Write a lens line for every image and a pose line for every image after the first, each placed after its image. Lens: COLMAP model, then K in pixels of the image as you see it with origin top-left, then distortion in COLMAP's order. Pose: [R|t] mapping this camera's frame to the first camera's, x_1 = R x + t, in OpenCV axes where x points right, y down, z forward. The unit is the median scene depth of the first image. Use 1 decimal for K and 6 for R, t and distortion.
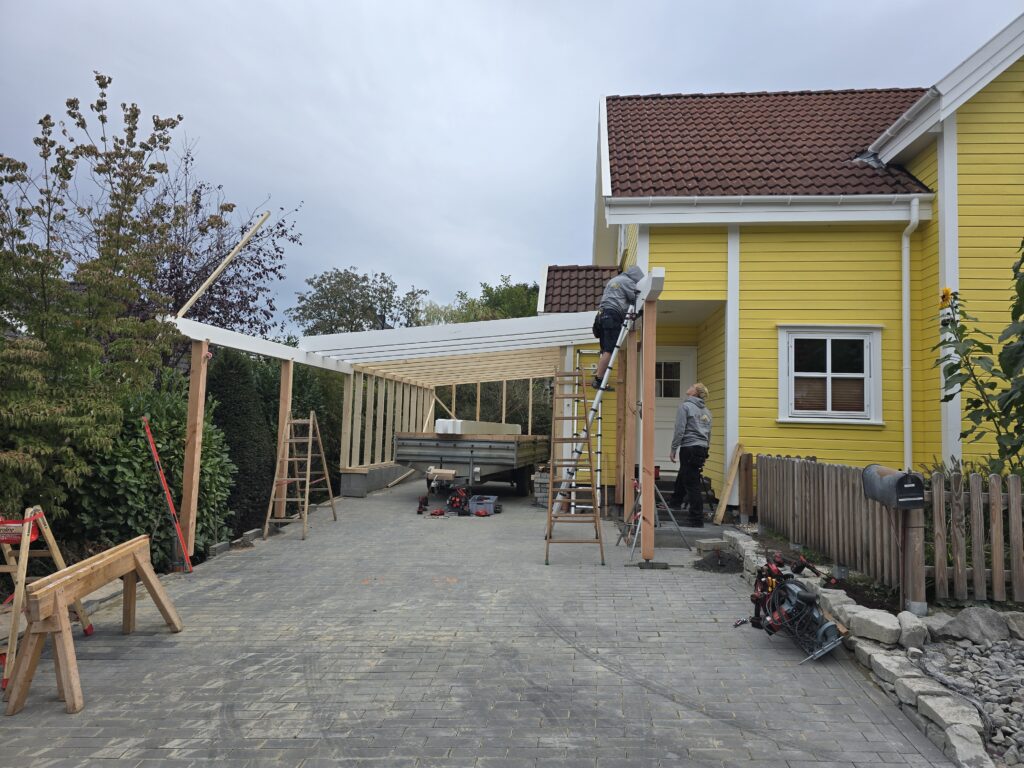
lens RADIAL K [[690.8, 0, 506.2], [0, 690.8, 380.0], [0, 0, 1]] dist [0.049612, -0.033615]
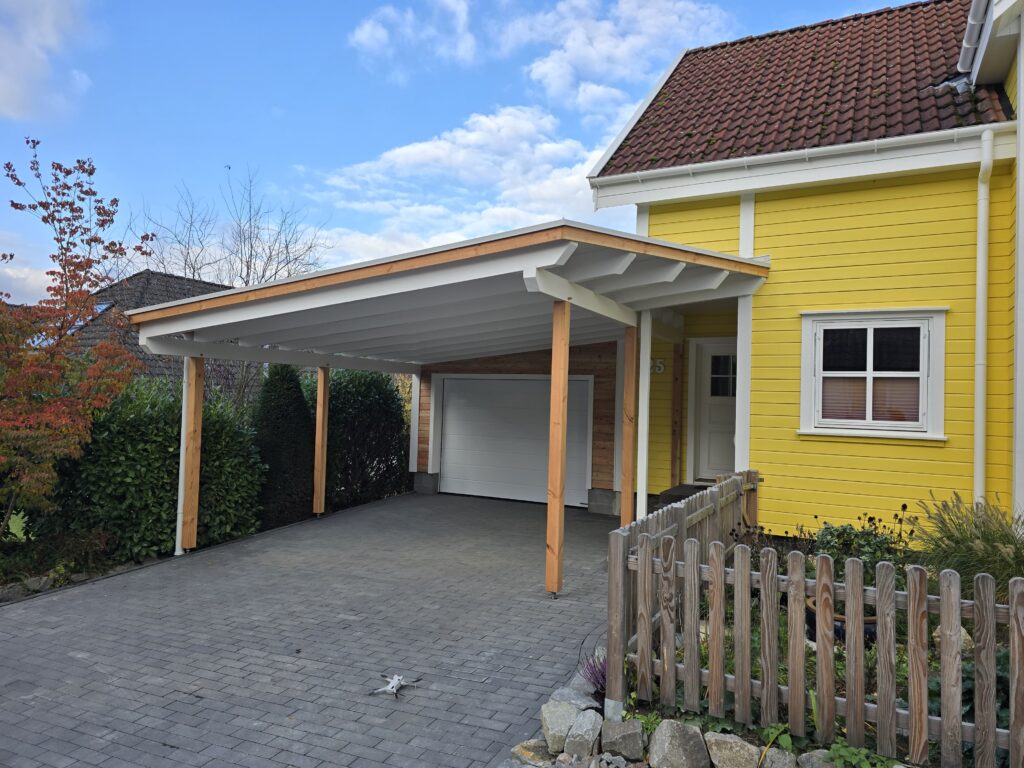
lens RADIAL K [[690.8, 0, 509.1], [0, 690.8, 386.0], [0, 0, 1]] dist [0.049612, -0.033615]
pose [[0.928297, -0.009612, -0.371714, 0.380183], [0.022520, 0.999284, 0.030400, -0.026929], [0.371156, -0.036591, 0.927849, 0.127737]]
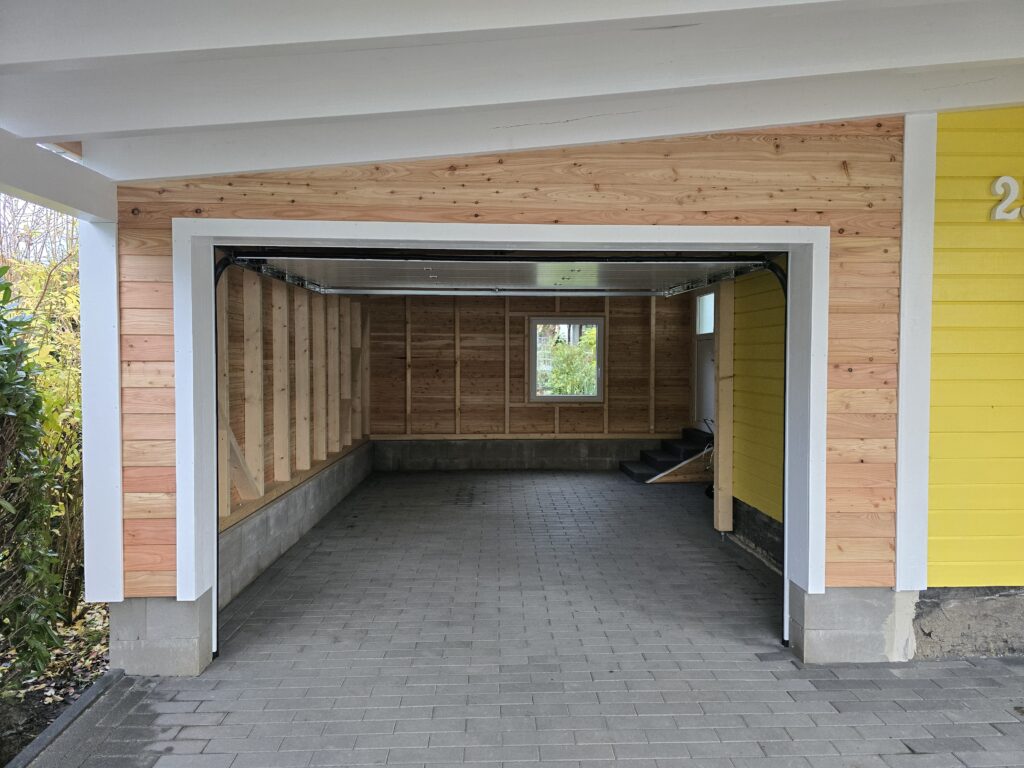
lens RADIAL K [[690.8, 0, 513.0], [0, 690.8, 383.4], [0, 0, 1]] dist [0.049612, -0.033615]
pose [[0.986644, -0.034528, 0.159193, -0.163979], [0.014187, 0.991778, 0.127183, 0.027268], [-0.162275, -0.123226, 0.979021, 0.961274]]
